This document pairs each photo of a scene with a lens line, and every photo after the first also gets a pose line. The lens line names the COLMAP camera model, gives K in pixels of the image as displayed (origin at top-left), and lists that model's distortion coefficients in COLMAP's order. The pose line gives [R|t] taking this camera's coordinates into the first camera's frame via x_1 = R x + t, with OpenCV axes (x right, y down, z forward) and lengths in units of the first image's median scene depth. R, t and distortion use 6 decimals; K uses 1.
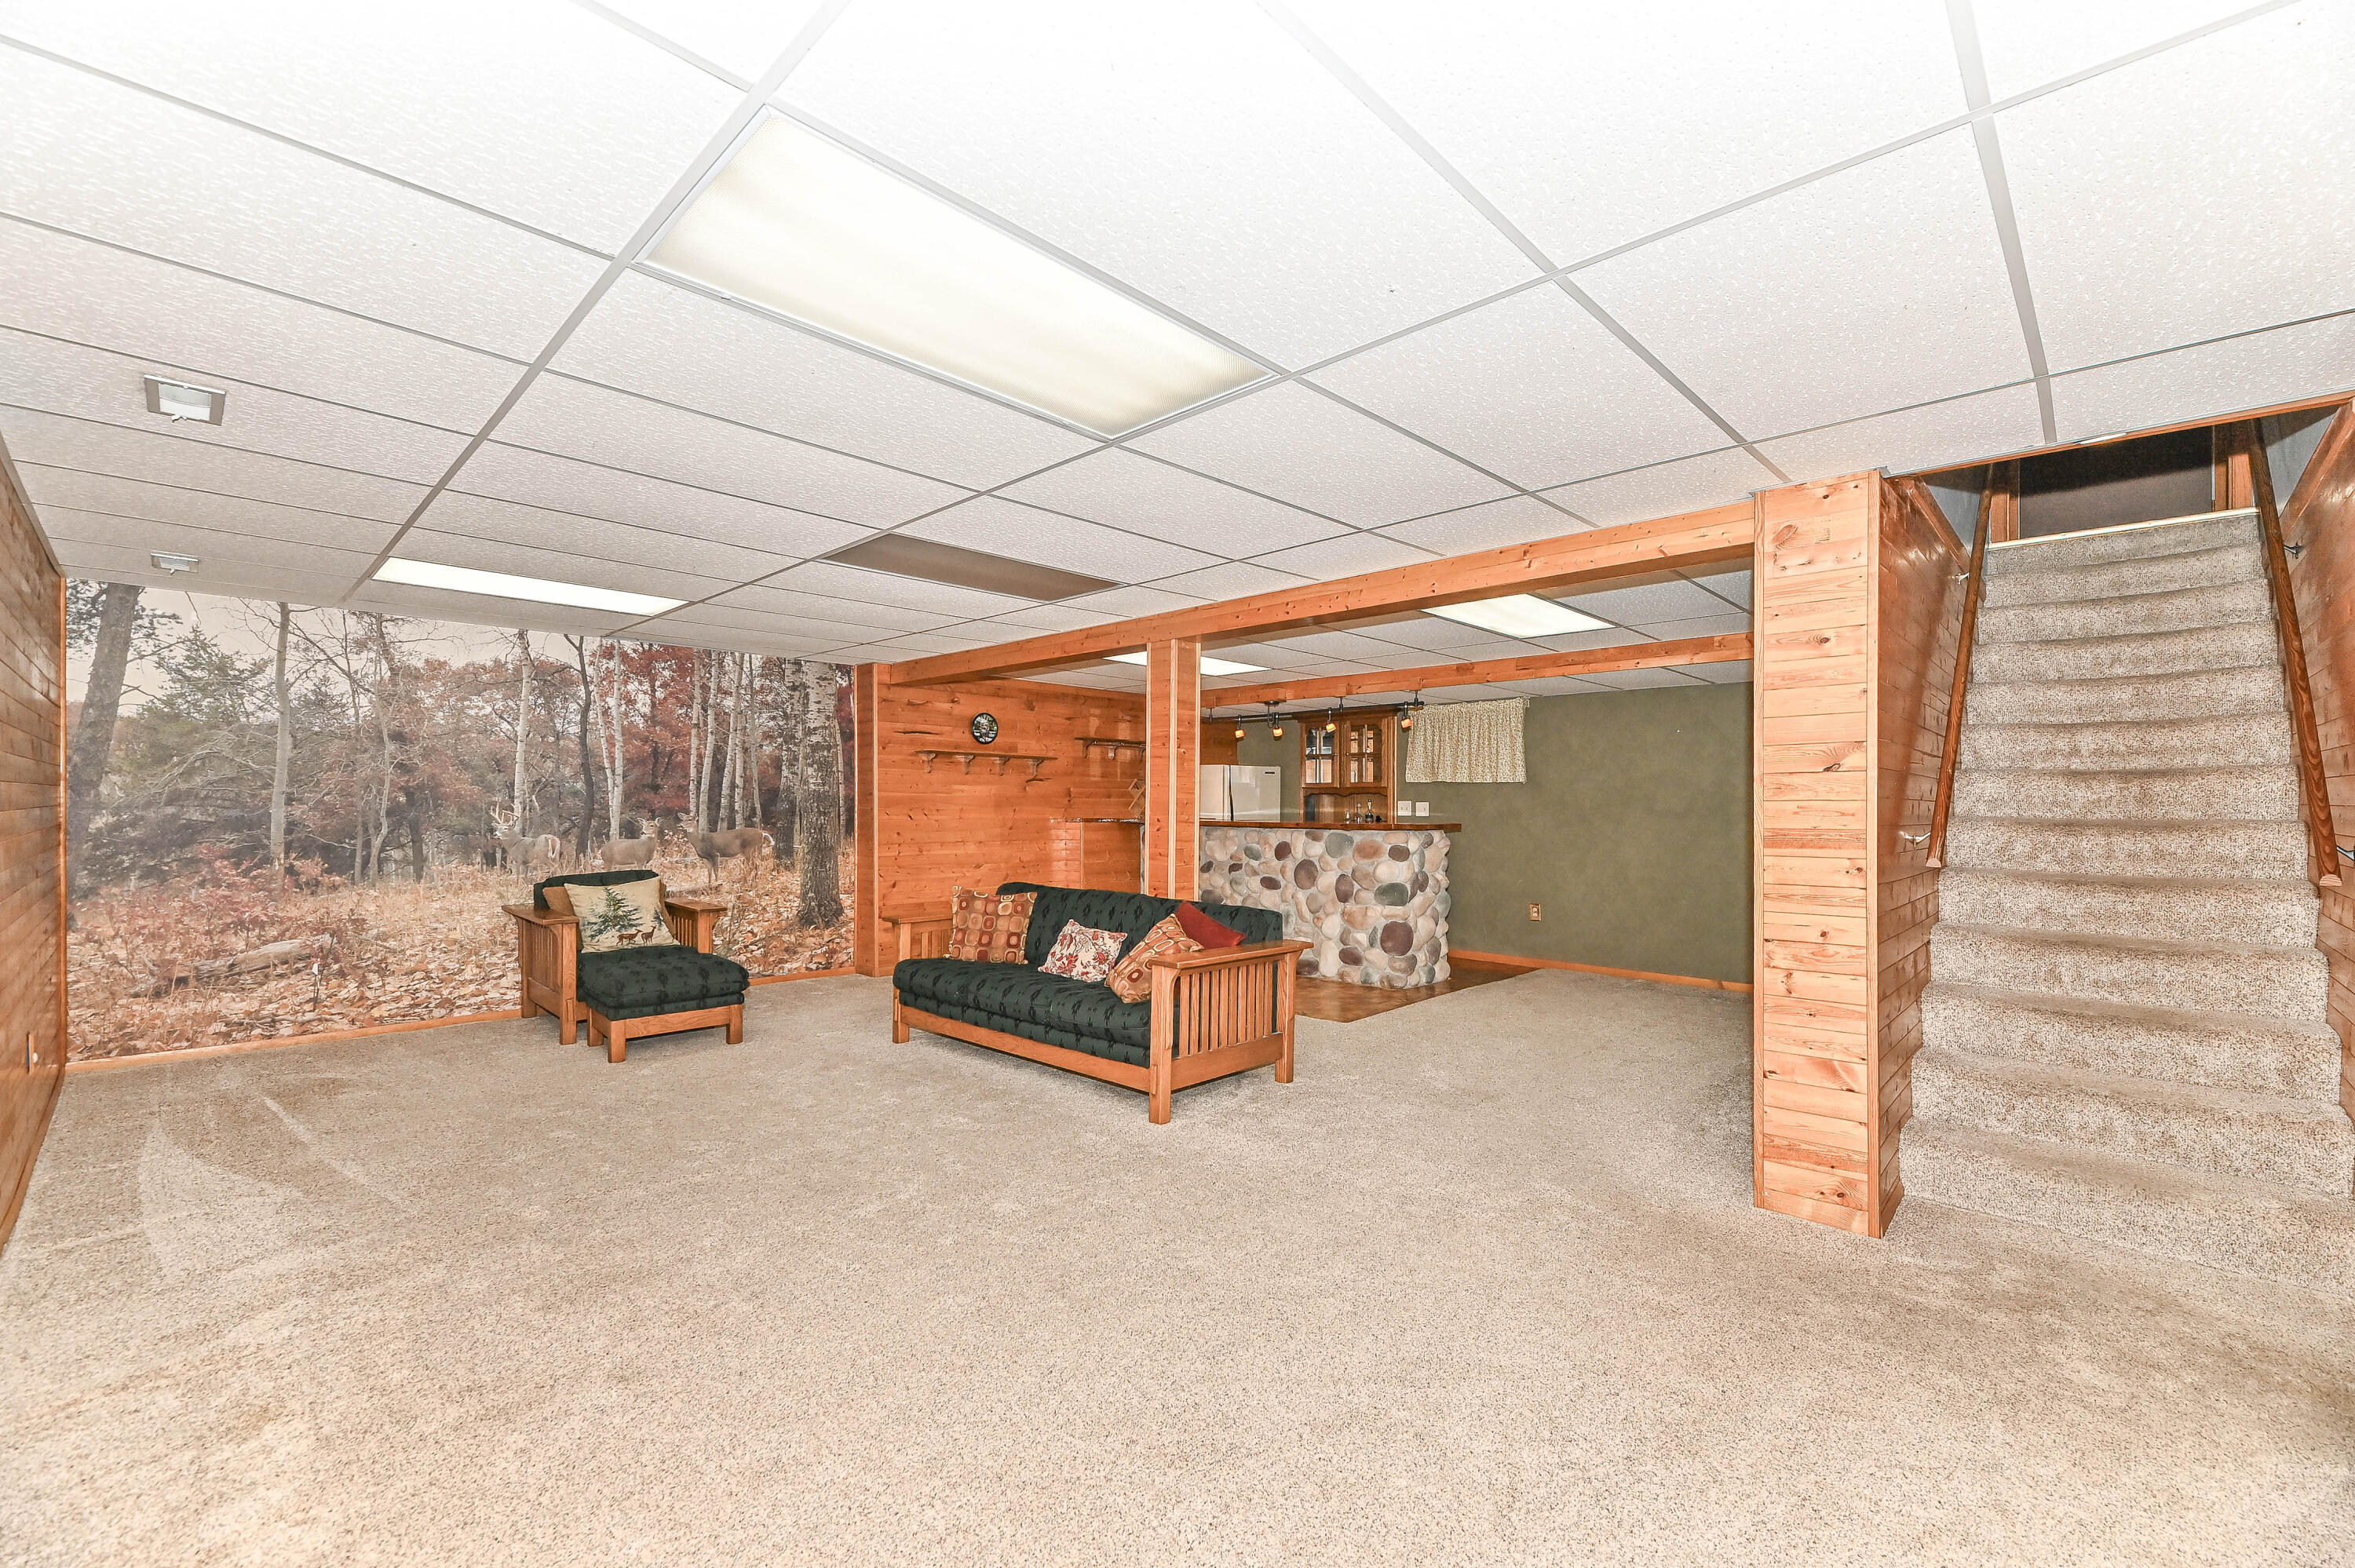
lens RADIAL K [[969.3, 0, 1166.9], [0, 969.3, 804.3], [0, 0, 1]] dist [0.000105, -0.000098]
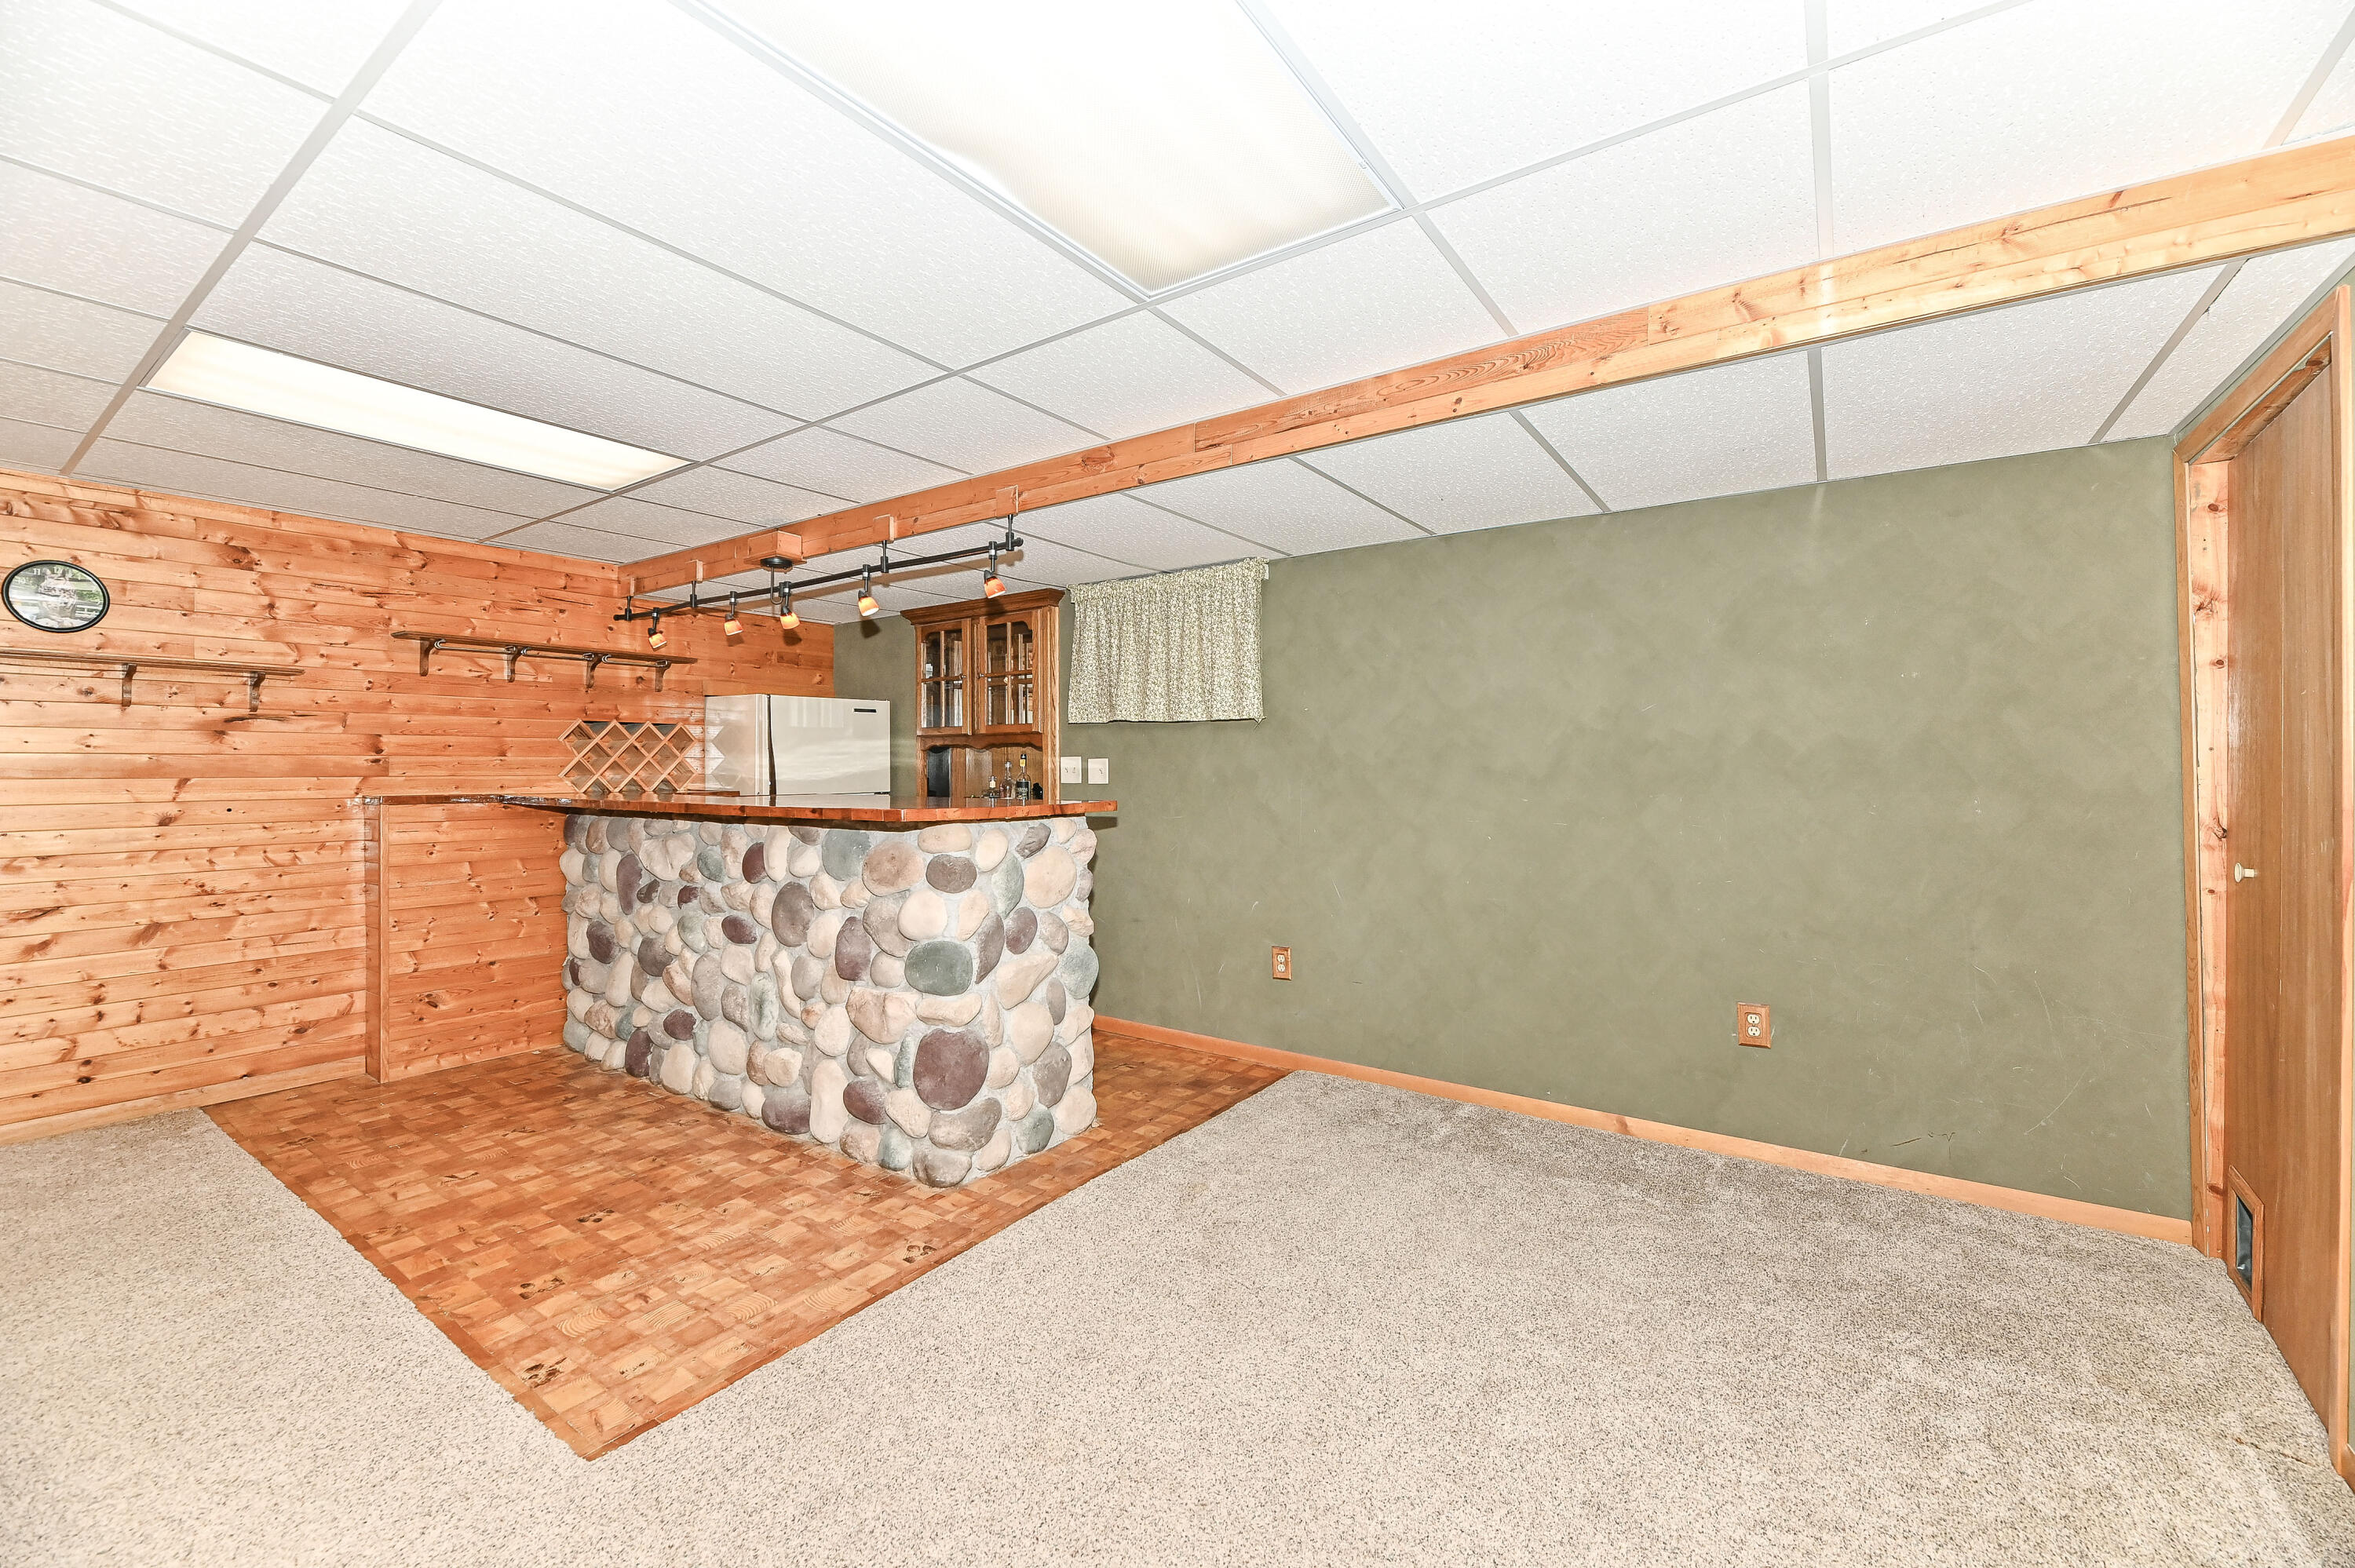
lens RADIAL K [[956.5, 0, 1175.8], [0, 956.5, 762.7], [0, 0, 1]] dist [-0.002509, -0.000347]
pose [[0.986932, -0.008834, 0.160893, 0.267900], [0.009206, 0.999956, -0.001569, 0.001948], [-0.160872, 0.003030, 0.986971, 0.550934]]
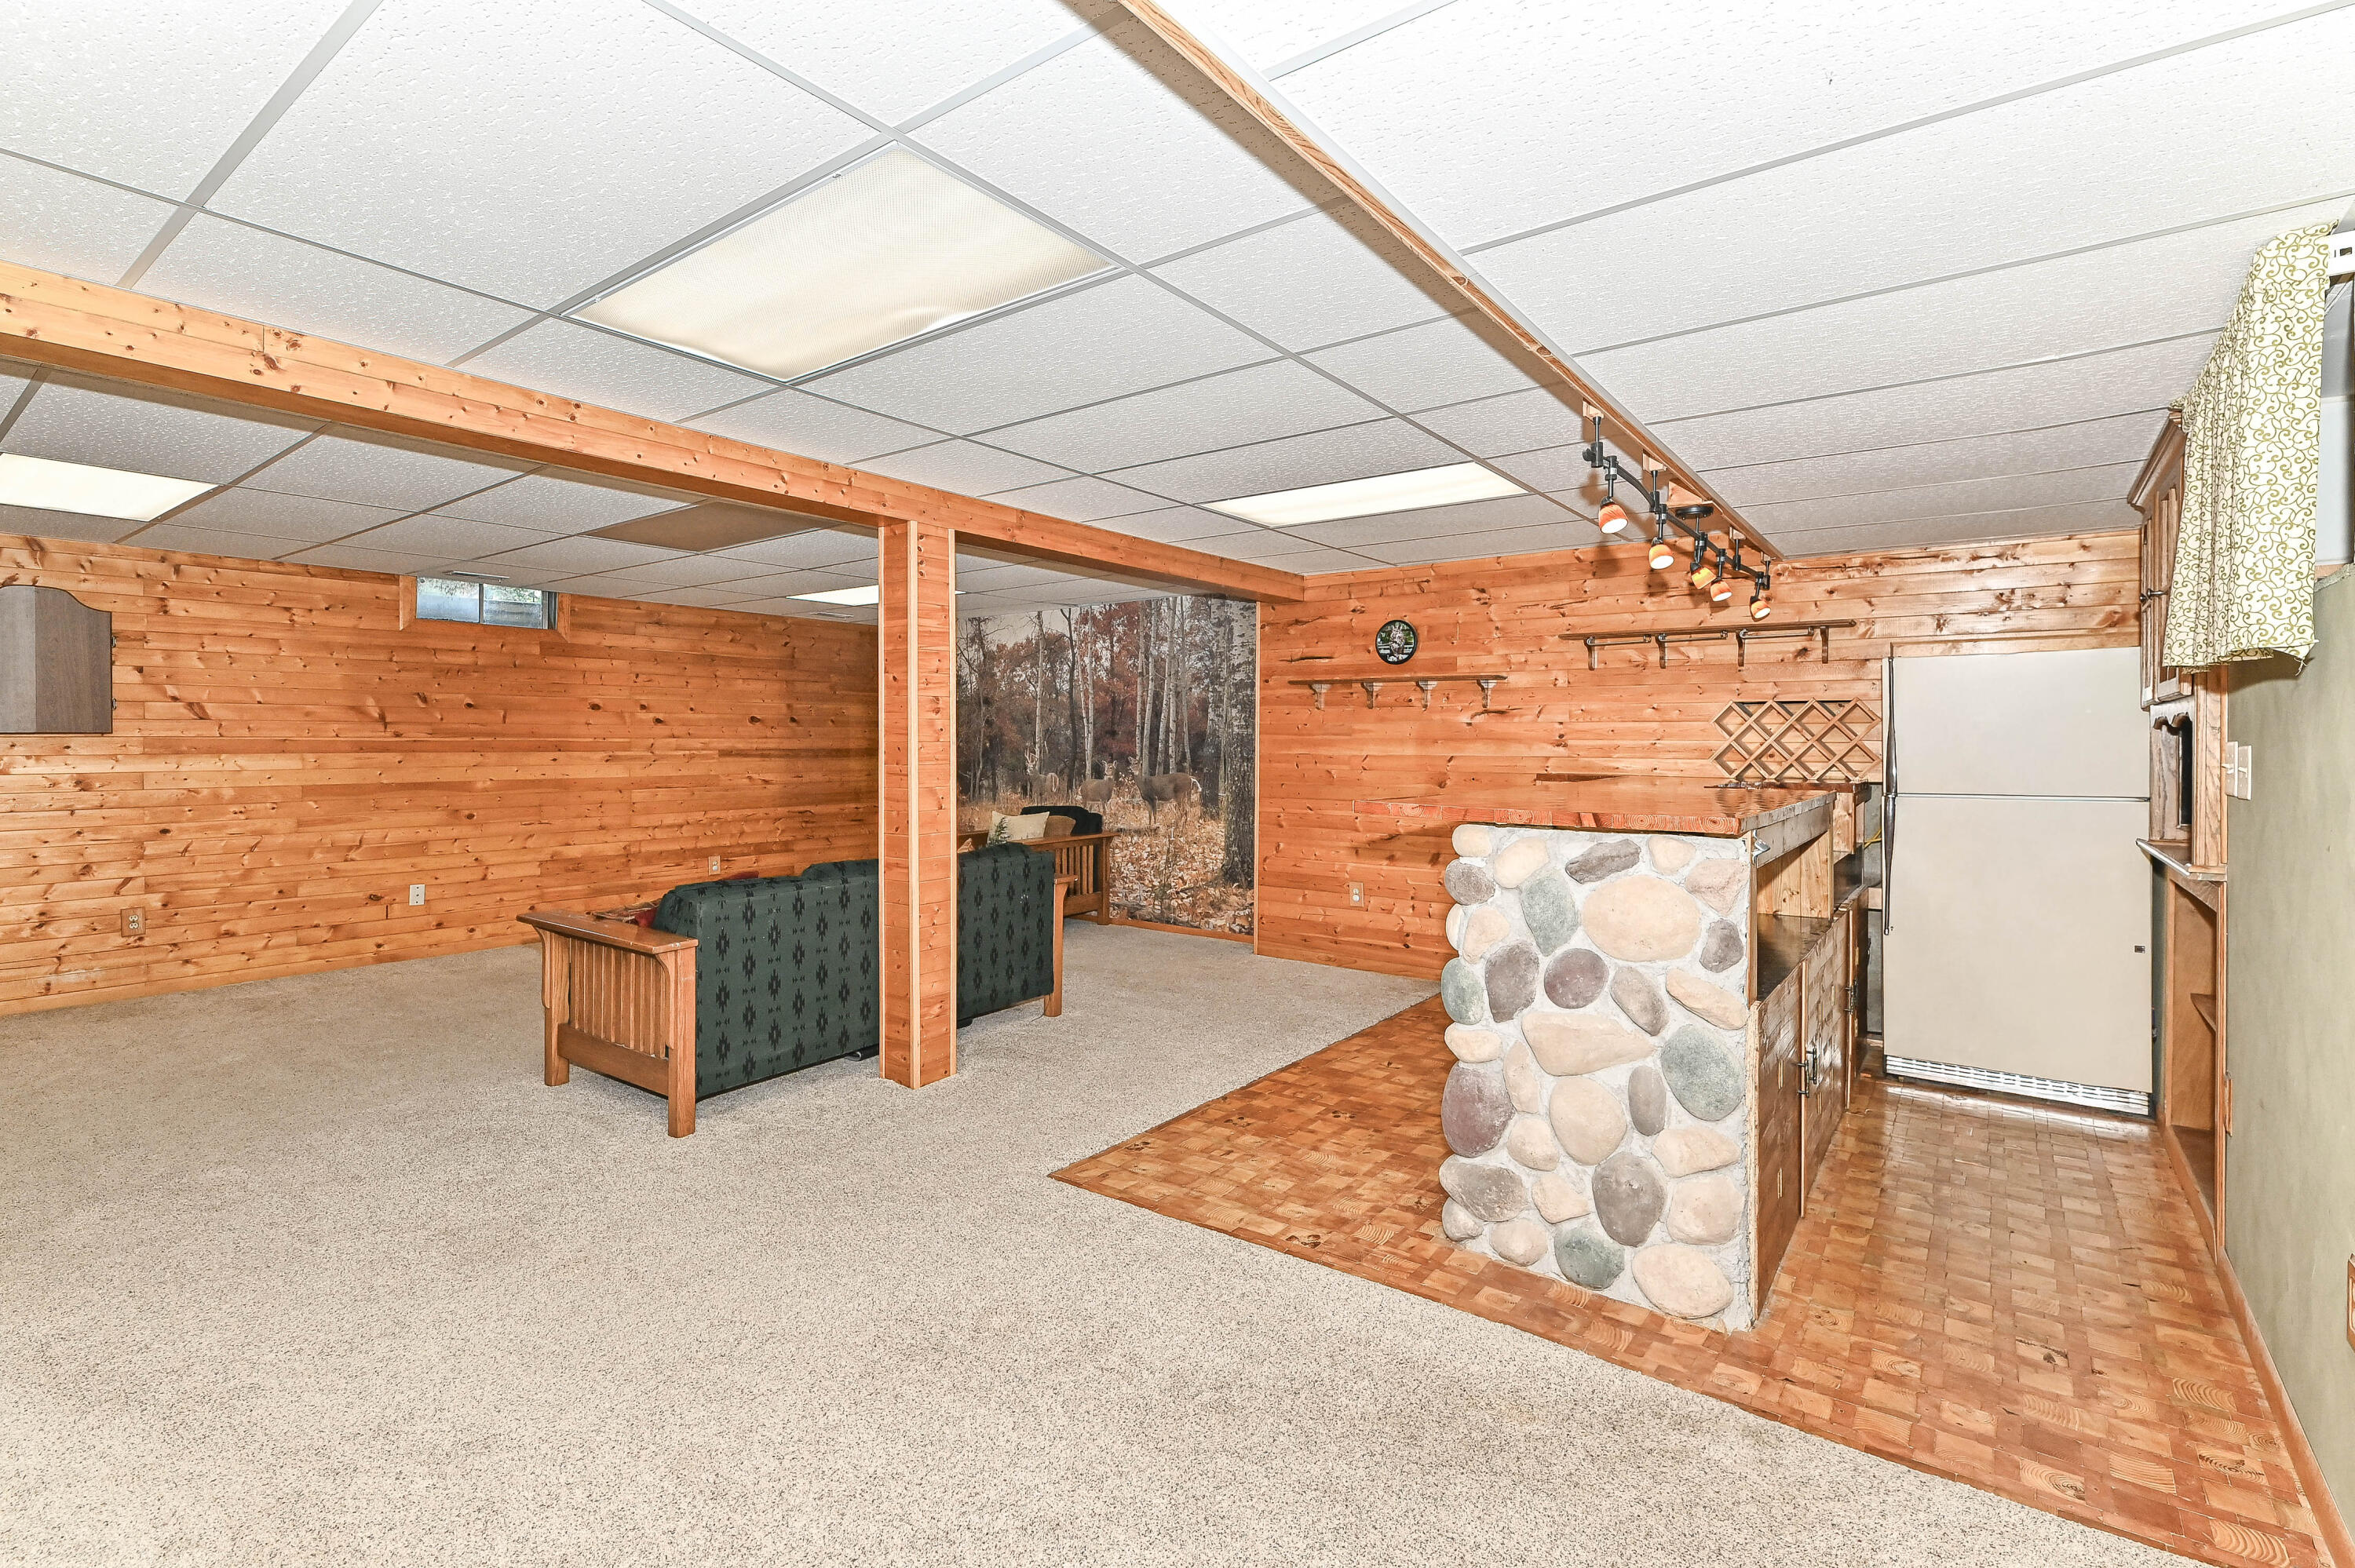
lens RADIAL K [[1071.9, 0, 1173.4], [0, 1071.9, 745.3], [0, 0, 1]] dist [0.001619, 0.000311]
pose [[0.132668, -0.001285, -0.991160, 0.628337], [-0.001719, 0.999997, -0.001527, -0.001880], [0.991159, 0.001906, 0.132665, 0.821054]]
